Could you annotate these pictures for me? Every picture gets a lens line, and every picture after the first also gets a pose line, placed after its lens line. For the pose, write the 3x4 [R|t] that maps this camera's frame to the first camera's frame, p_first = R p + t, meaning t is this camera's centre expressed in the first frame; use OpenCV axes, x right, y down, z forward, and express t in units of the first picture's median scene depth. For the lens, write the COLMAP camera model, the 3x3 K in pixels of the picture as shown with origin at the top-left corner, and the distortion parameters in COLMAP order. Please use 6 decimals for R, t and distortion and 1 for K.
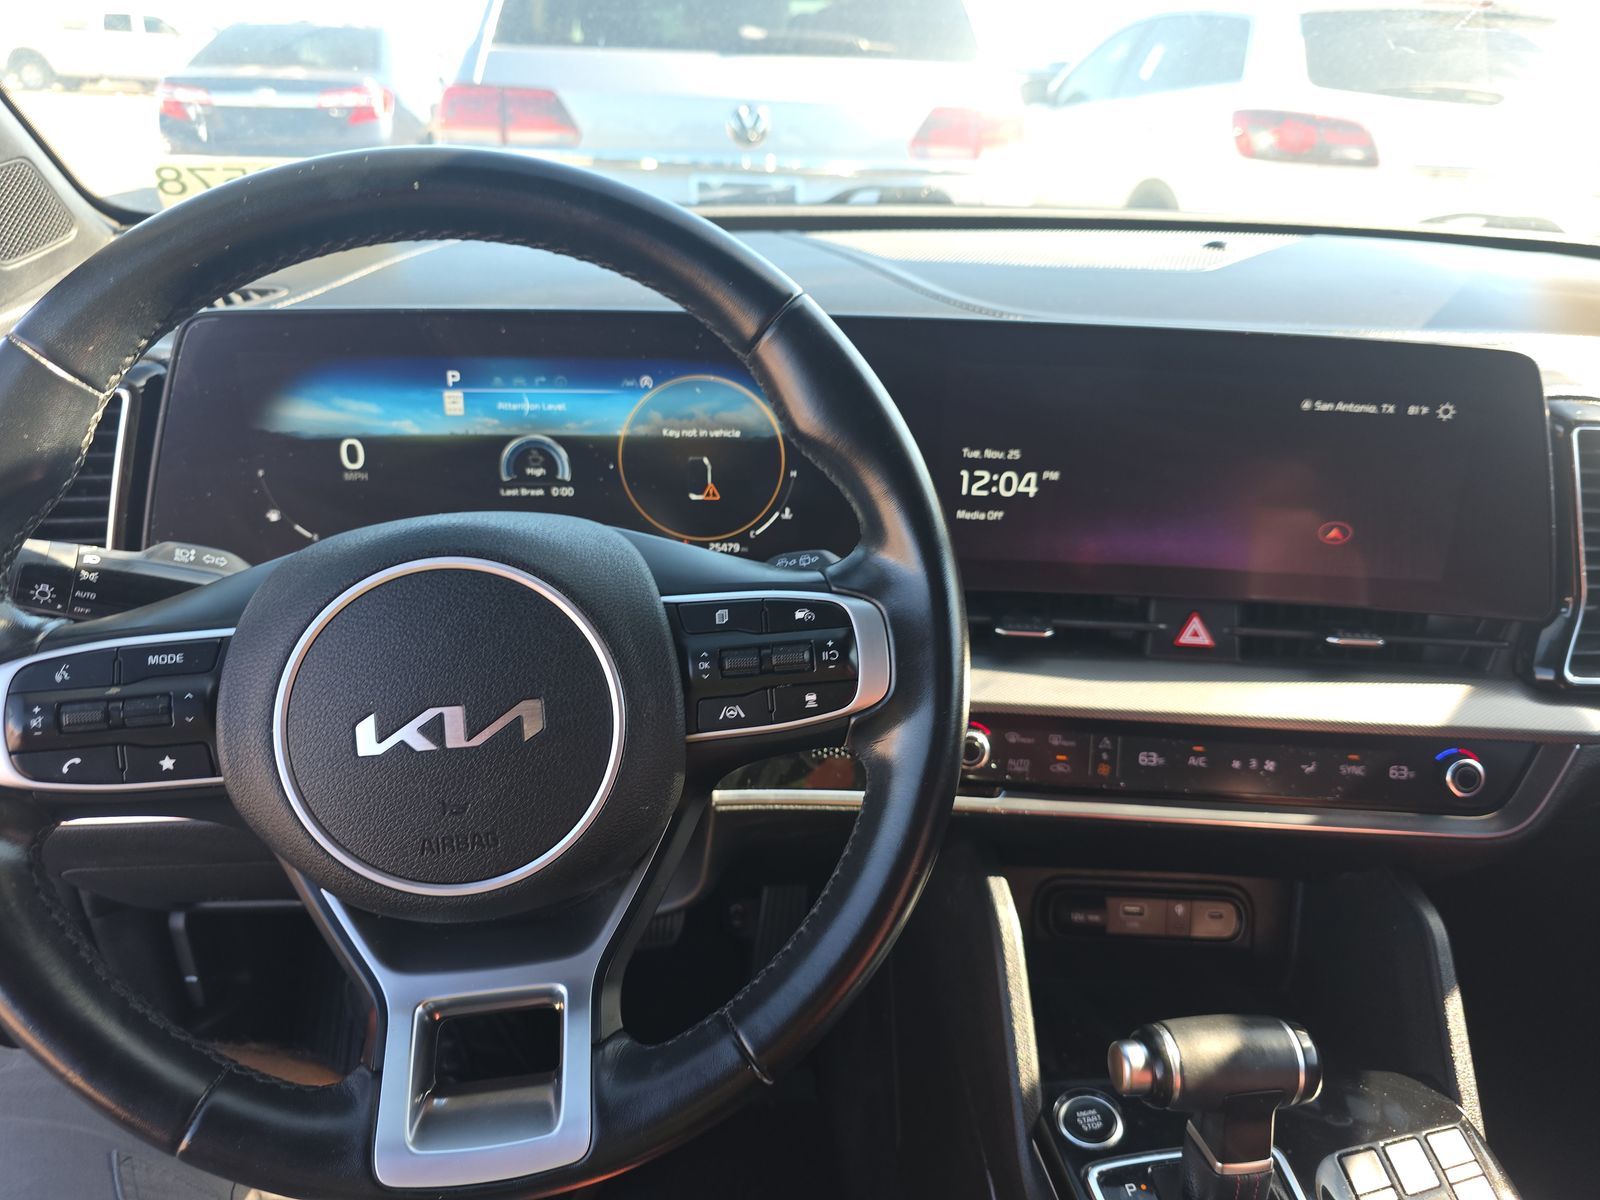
lens RADIAL K [[1063.5, 0, 800.0], [0, 1063.5, 600.0], [0, 0, 1]] dist [0.043110, -0.048321]
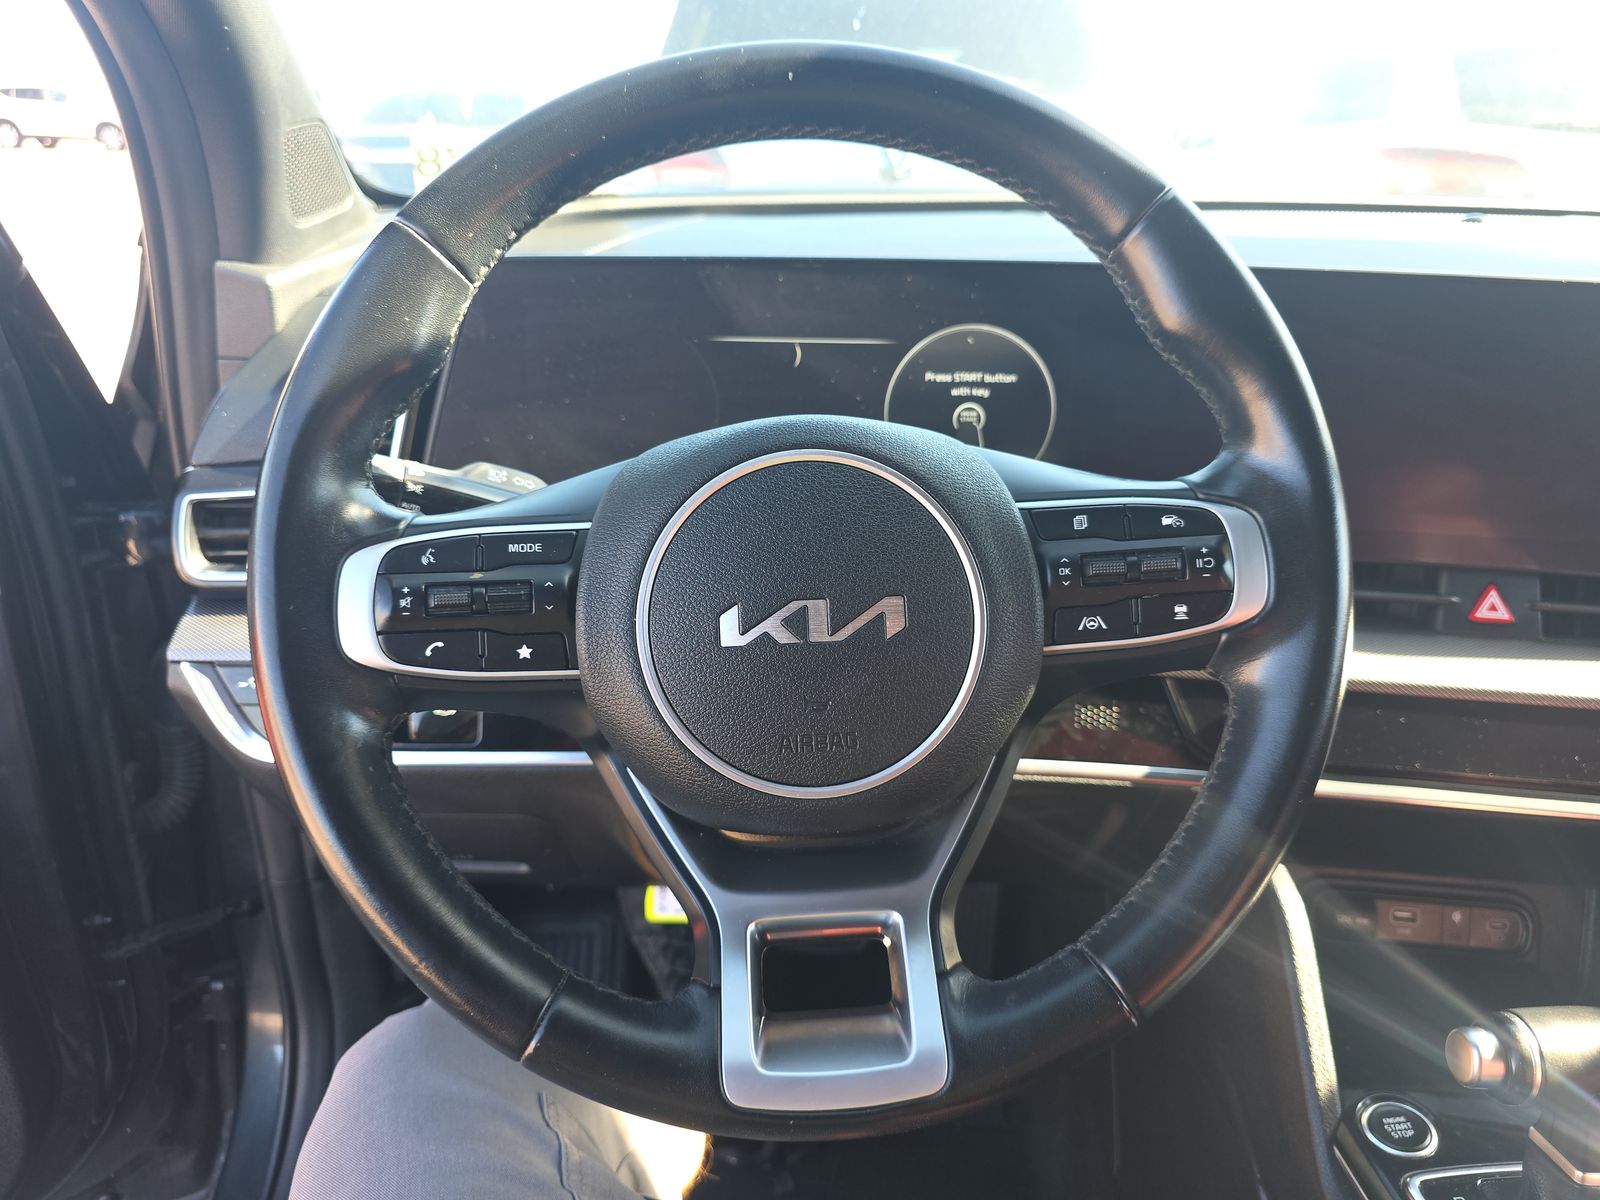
lens RADIAL K [[1060.3, 0, 800.0], [0, 1060.3, 600.0], [0, 0, 1]] dist [0.034498, -0.028839]
pose [[0.996829, 0.021352, -0.076649, -0.250354], [-0.025644, 0.998132, -0.055456, 0.144005], [0.075322, 0.057246, 0.995515, 0.044411]]
